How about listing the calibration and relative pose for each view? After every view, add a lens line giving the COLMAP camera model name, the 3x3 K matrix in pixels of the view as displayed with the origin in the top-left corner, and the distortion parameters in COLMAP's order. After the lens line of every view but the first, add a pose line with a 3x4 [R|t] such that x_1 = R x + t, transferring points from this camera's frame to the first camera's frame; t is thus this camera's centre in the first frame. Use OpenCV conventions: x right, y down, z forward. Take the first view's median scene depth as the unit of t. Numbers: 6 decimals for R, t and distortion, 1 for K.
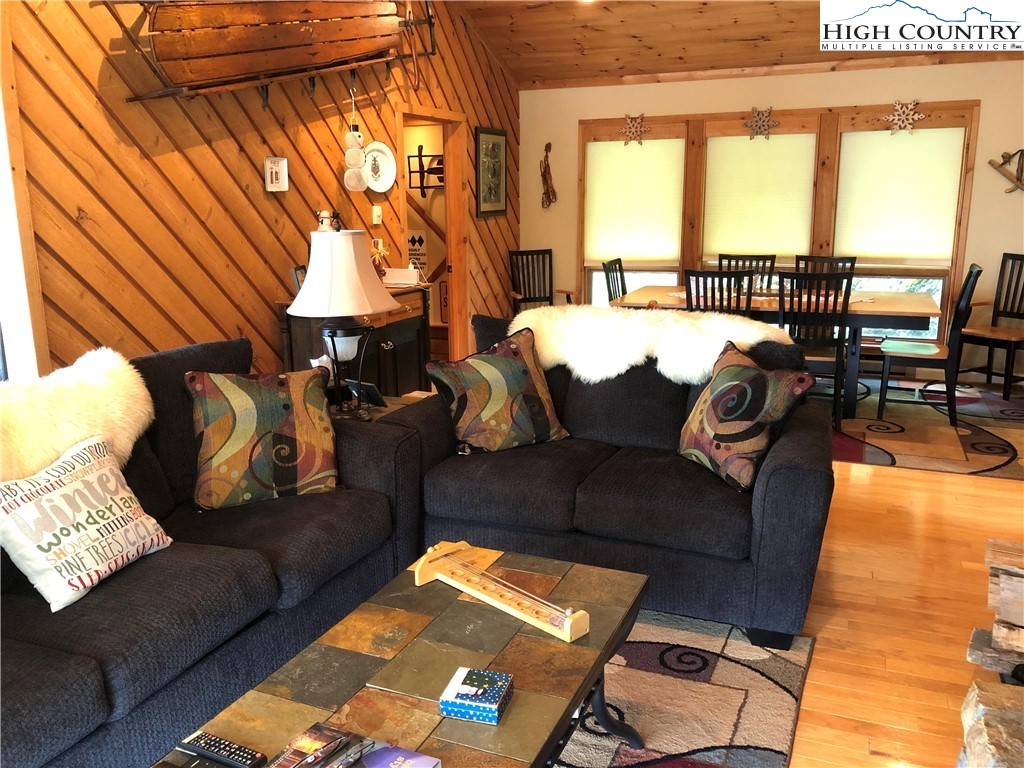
lens RADIAL K [[837.0, 0, 514.4], [0, 837.0, 380.5], [0, 0, 1]] dist [0.031098, -0.047997]
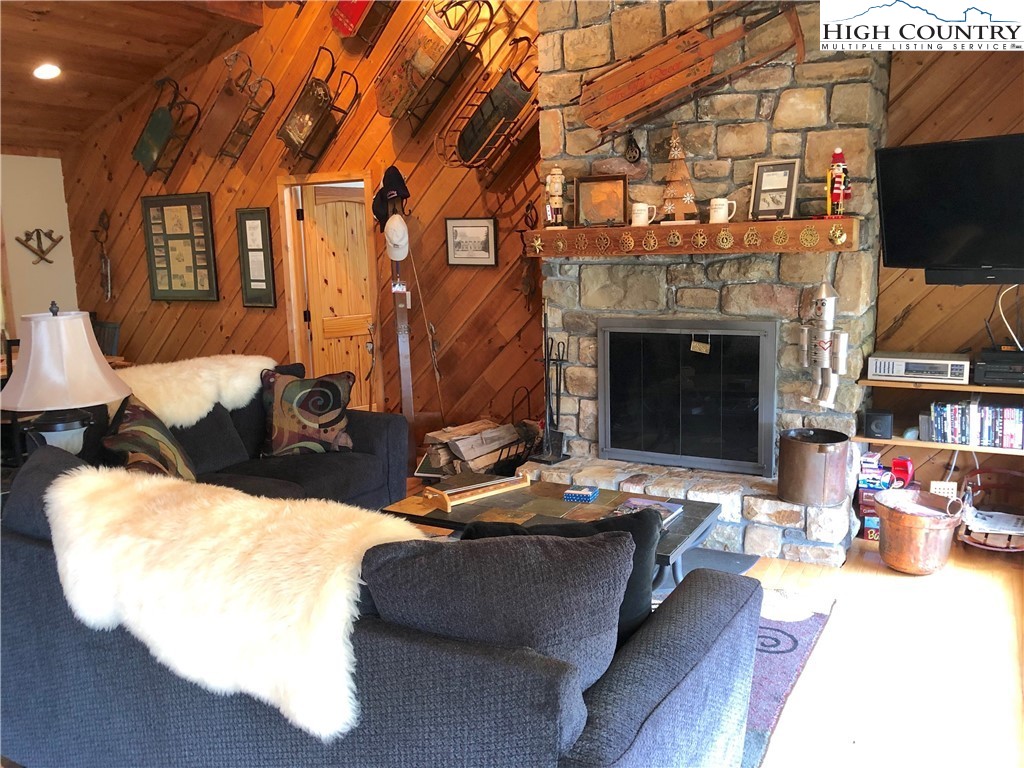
lens RADIAL K [[837.0, 0, 517.8], [0, 837.0, 377.4], [0, 0, 1]] dist [0.031098, -0.047997]
pose [[0.106969, -0.152984, 0.982422, -0.523042], [0.235175, 0.963946, 0.124500, -0.053150], [-0.966049, 0.217724, 0.139091, 0.198241]]
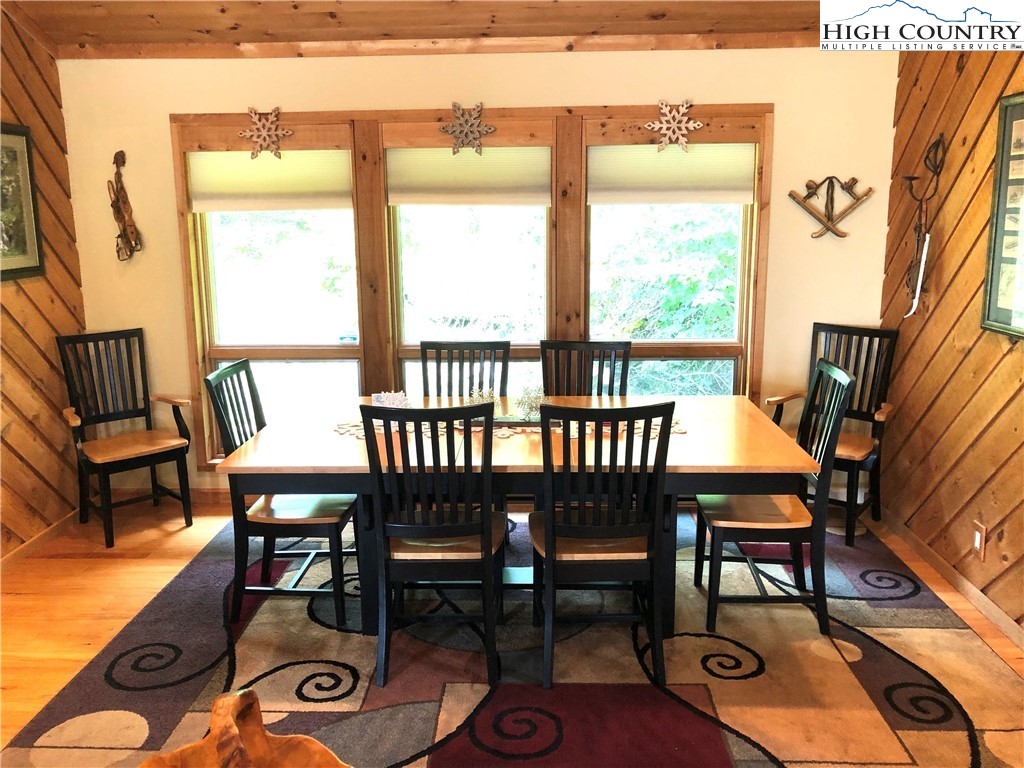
lens RADIAL K [[837.0, 0, 506.8], [0, 837.0, 380.1], [0, 0, 1]] dist [0.031098, -0.047997]
pose [[0.938598, -0.064560, 0.338918, 0.098547], [0.073921, 0.997155, -0.014769, -0.110037], [-0.337000, 0.038916, 0.940700, 0.419653]]
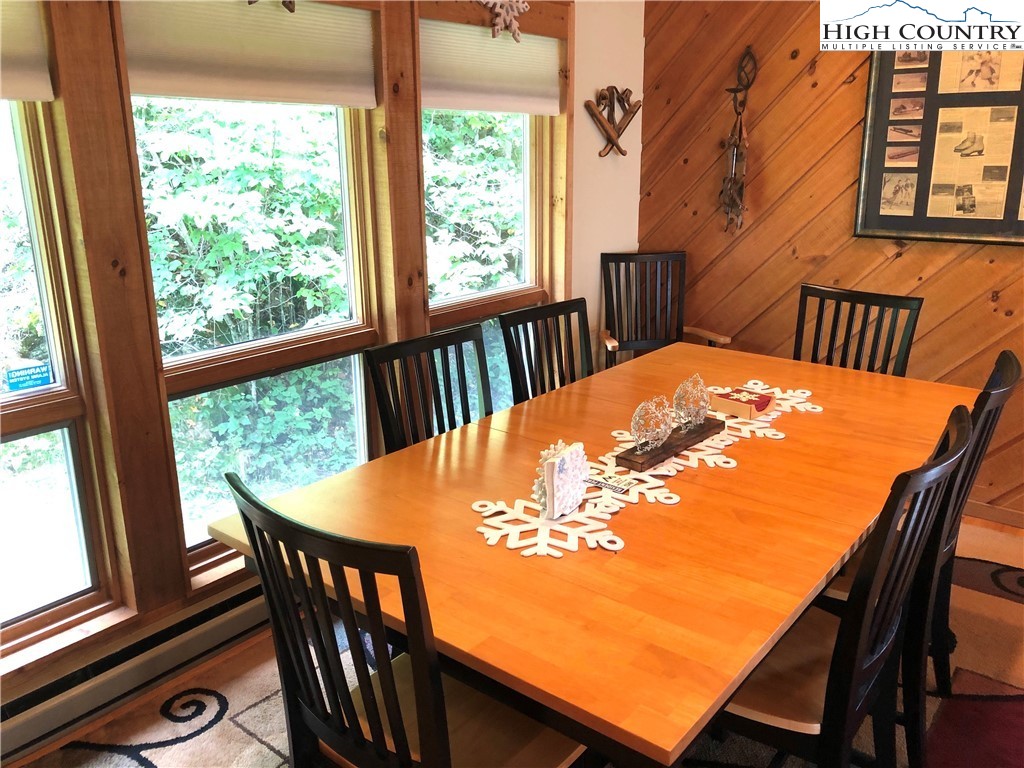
lens RADIAL K [[837.0, 0, 517.7], [0, 837.0, 375.3], [0, 0, 1]] dist [0.031098, -0.047997]
pose [[0.290361, -0.246478, 0.924629, -0.042715], [0.212496, 0.958741, 0.188841, -0.192141], [-0.933025, 0.141648, 0.330756, 0.847347]]
